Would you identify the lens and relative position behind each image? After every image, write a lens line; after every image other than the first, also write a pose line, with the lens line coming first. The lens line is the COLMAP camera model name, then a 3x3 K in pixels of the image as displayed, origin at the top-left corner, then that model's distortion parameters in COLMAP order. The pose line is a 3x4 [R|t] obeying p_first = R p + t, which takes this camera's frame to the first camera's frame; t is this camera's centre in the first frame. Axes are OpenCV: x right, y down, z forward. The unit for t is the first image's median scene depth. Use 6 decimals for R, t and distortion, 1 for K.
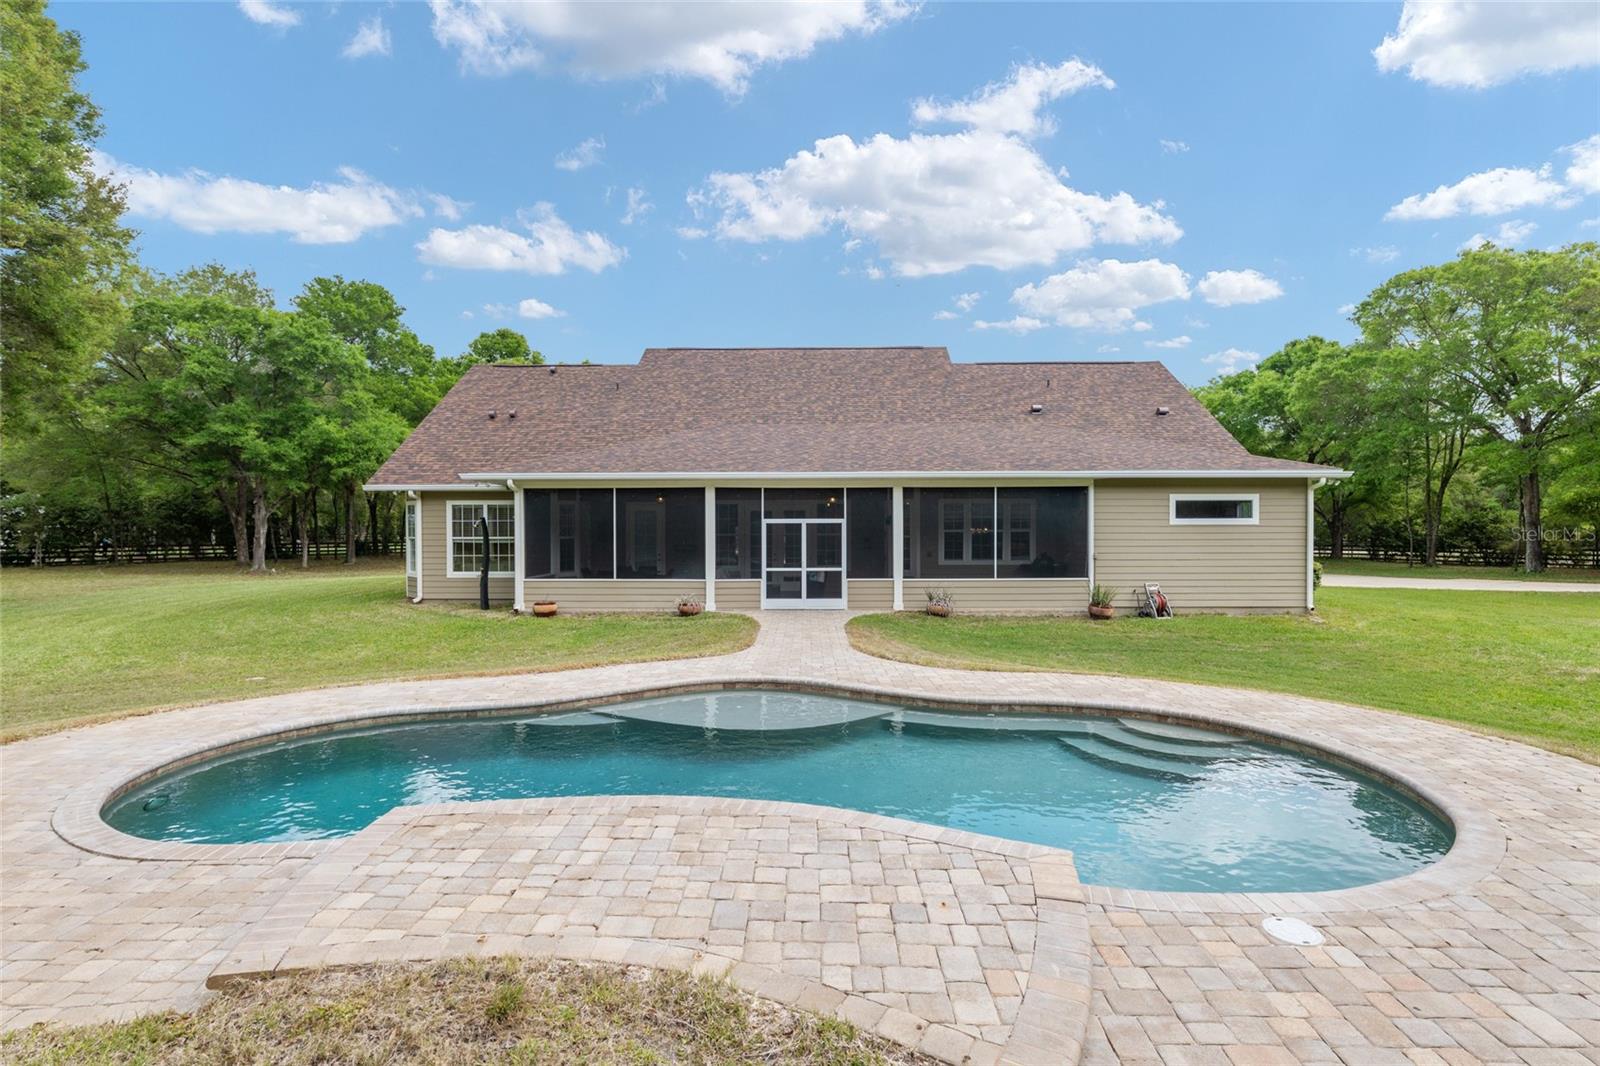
lens RADIAL K [[760.9, 0, 826.2], [0, 760.9, 520.5], [0, 0, 1]] dist [0.000783, 0.001077]
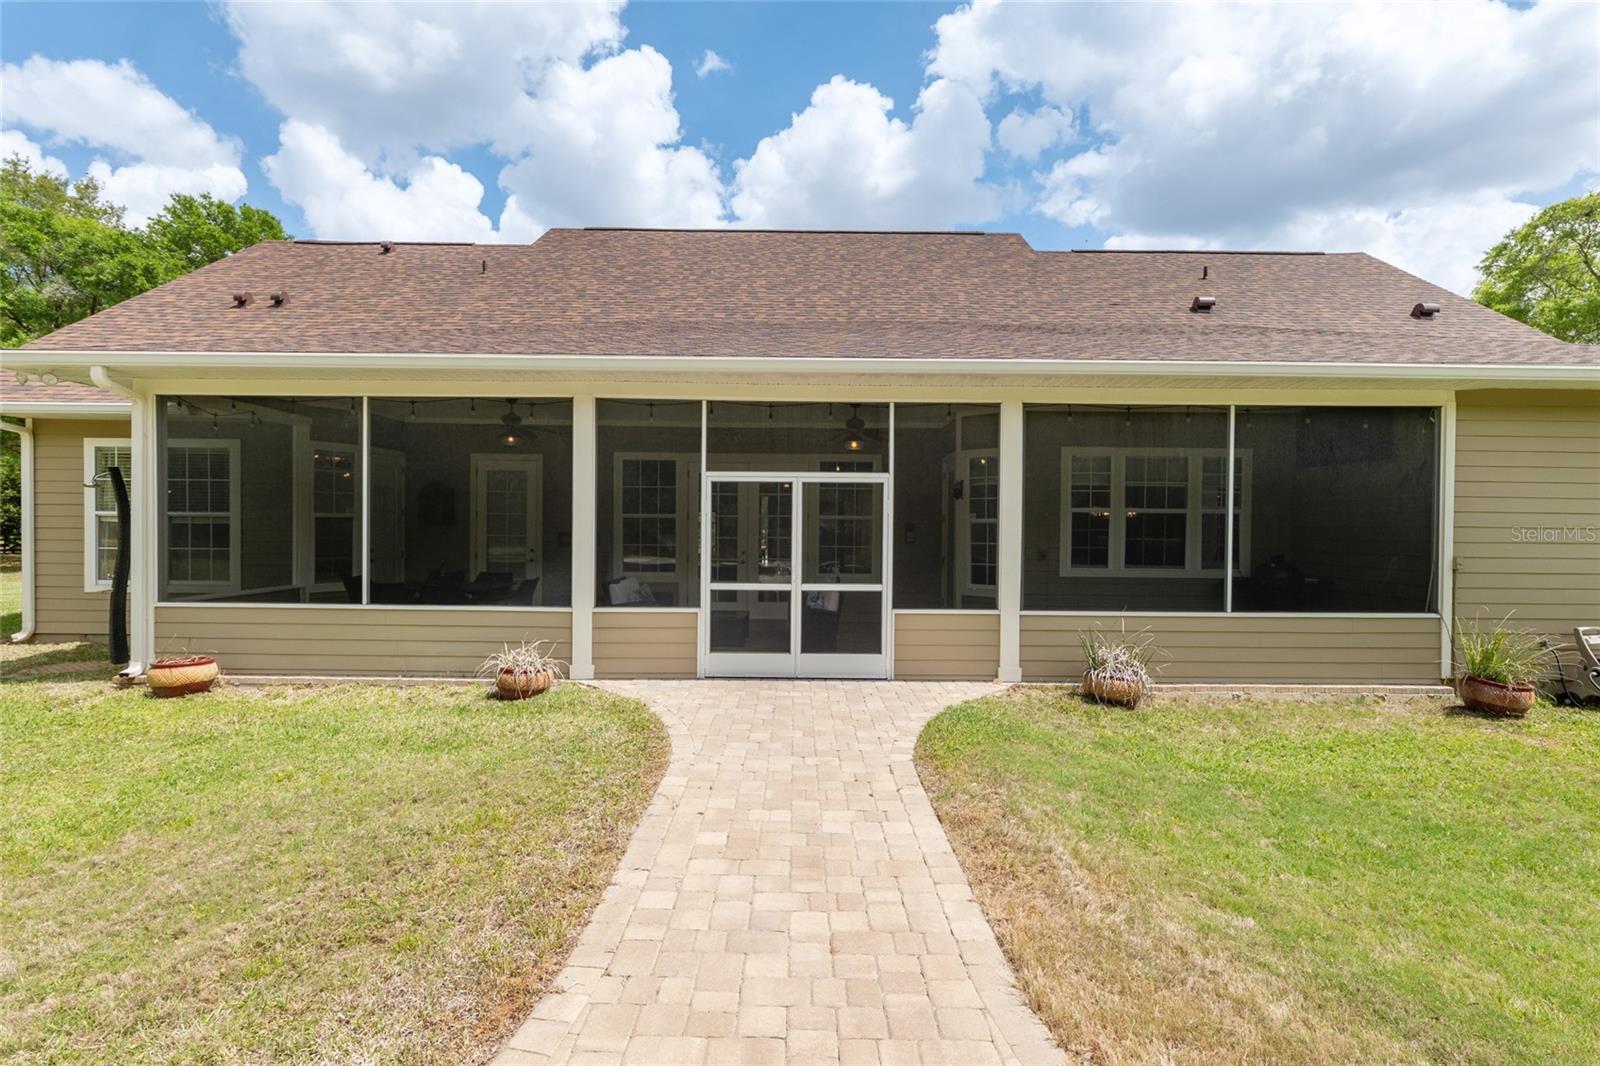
lens RADIAL K [[760.9, 0, 807.3], [0, 760.9, 533.8], [0, 0, 1]] dist [0.000783, 0.001077]
pose [[0.999874, 0.010421, -0.011982, -0.017696], [-0.010206, 0.999788, 0.017881, 0.025210], [0.012166, -0.017757, 0.999768, 0.554545]]
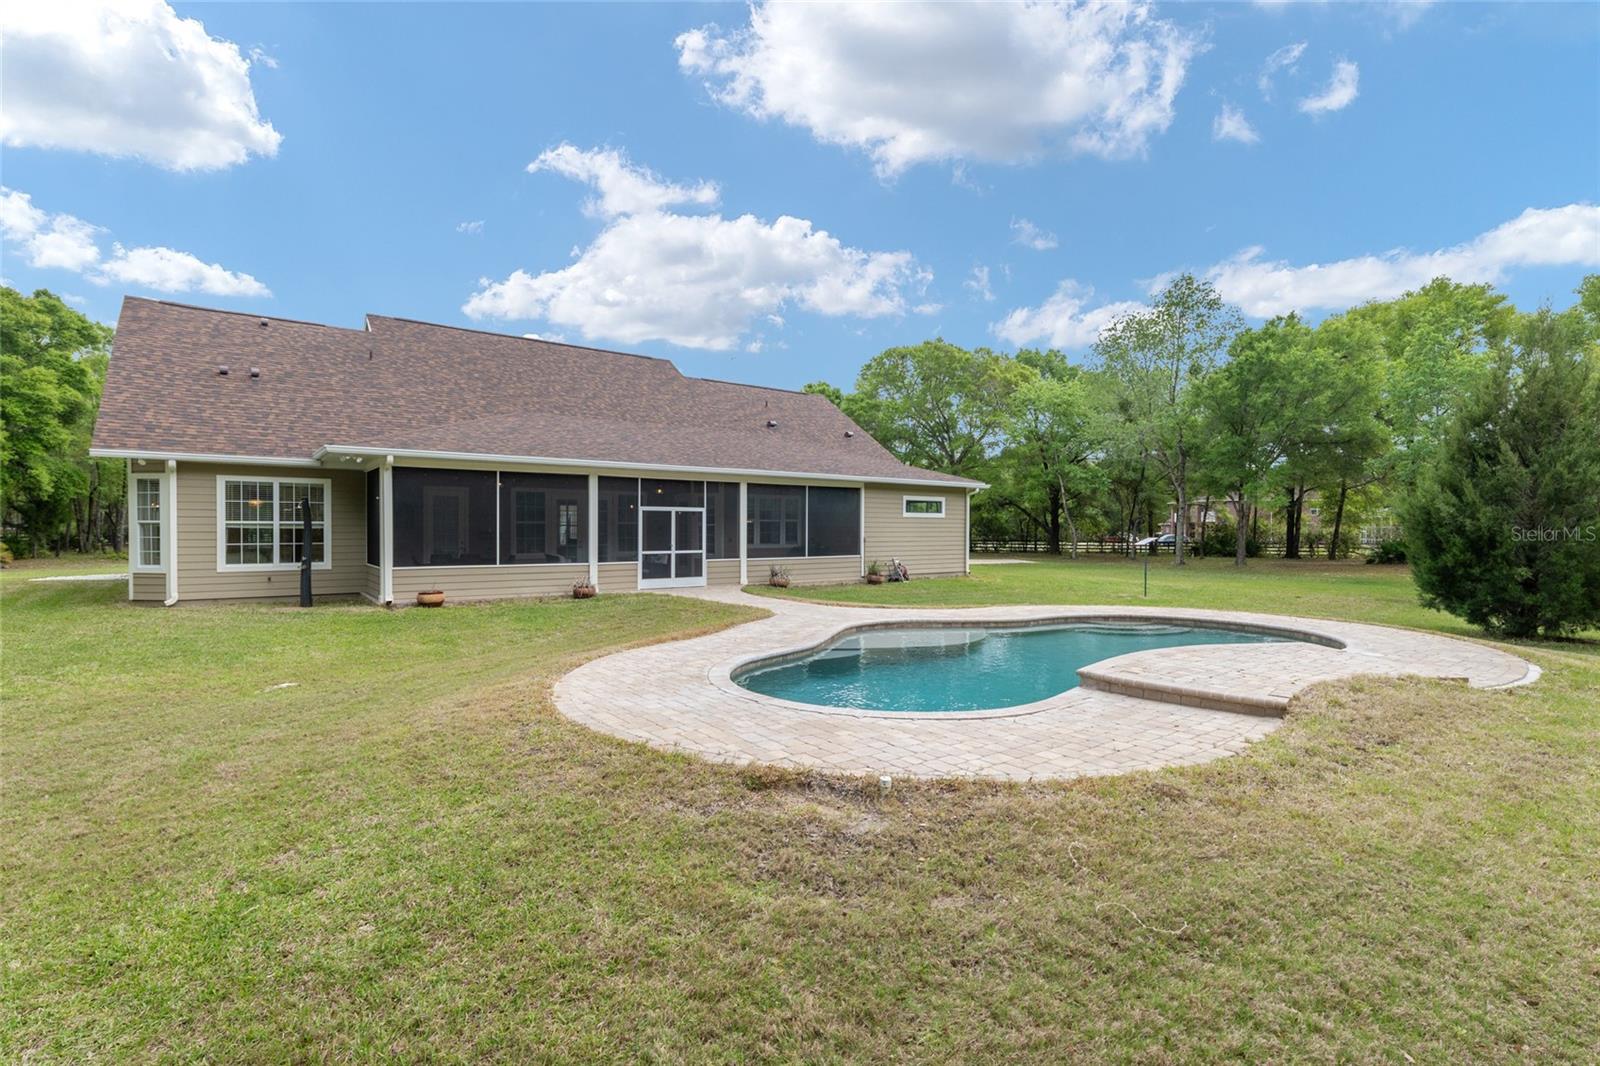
lens RADIAL K [[712.3, 0, 814.4], [0, 712.3, 534.9], [0, 0, 1]] dist [-0.015128, 0.001608]
pose [[0.794226, -0.001801, 0.607620, -0.498069], [-0.011111, 0.999785, 0.017487, 0.017996], [-0.607521, -0.020640, 0.794035, 0.038083]]
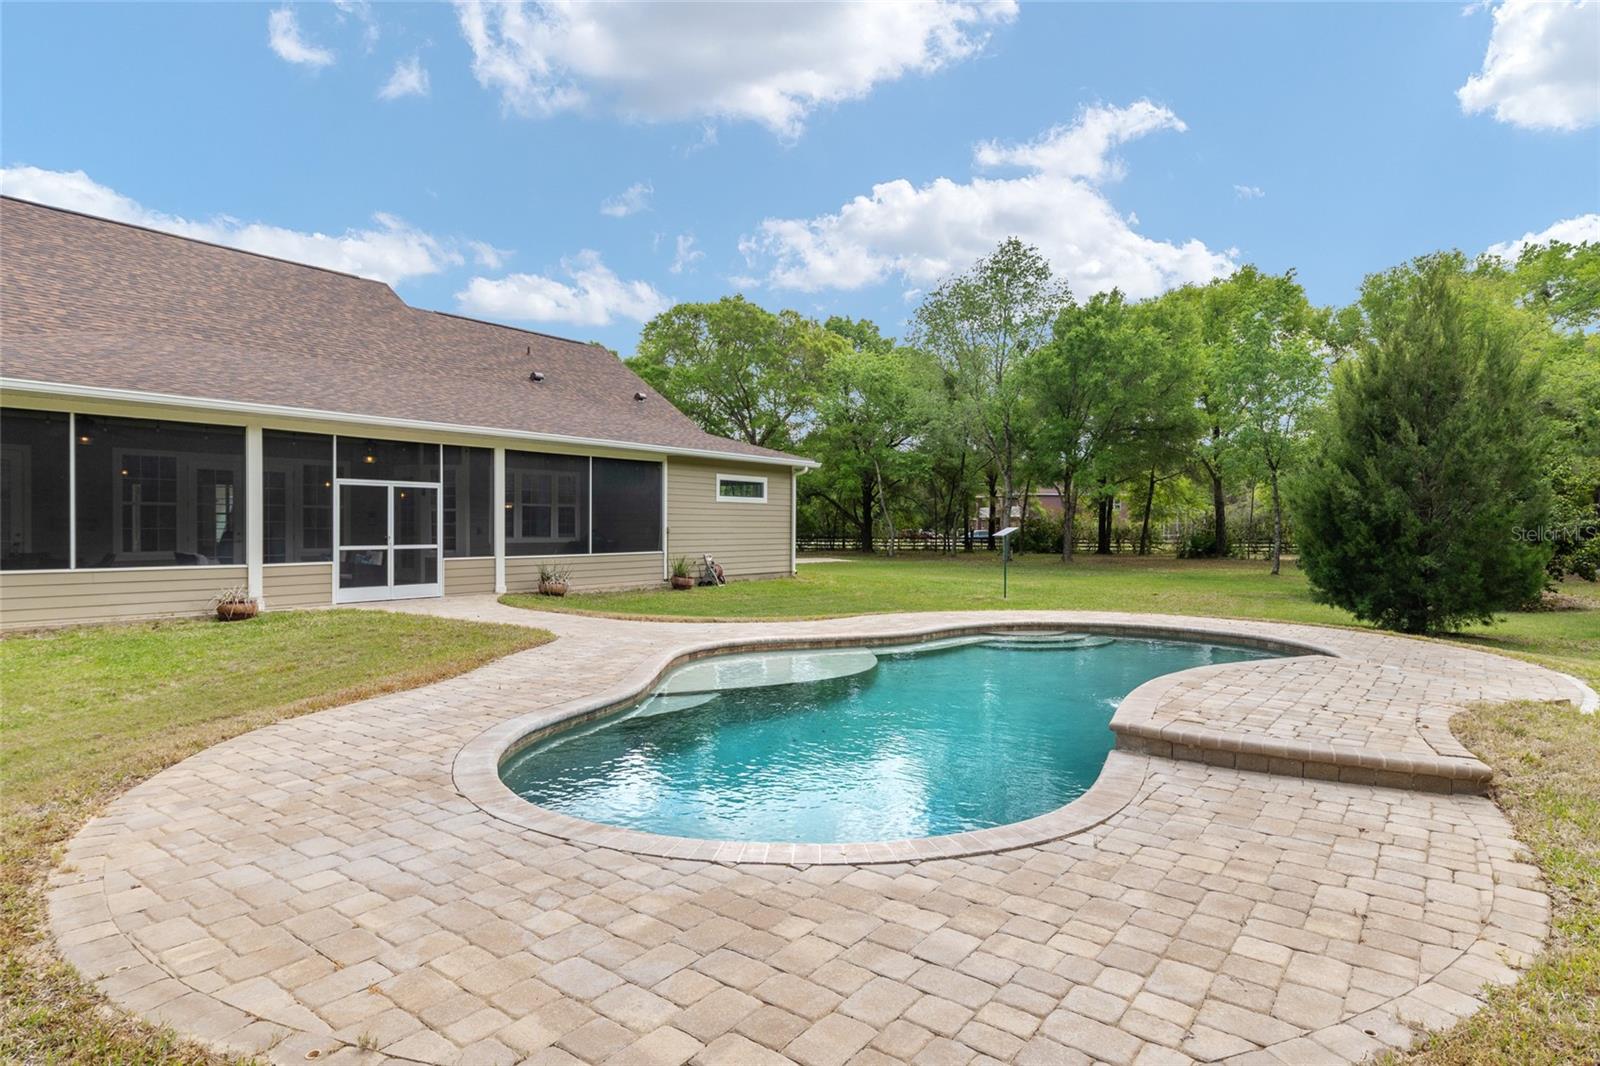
lens RADIAL K [[825.8, 0, 789.8], [0, 825.8, 532.3], [0, 0, 1]] dist [0.000113, -0.002302]
pose [[0.620264, -0.003322, 0.784386, -0.425080], [-0.012557, 0.999821, 0.014164, 0.032205], [-0.784293, -0.018635, 0.620111, 0.174667]]
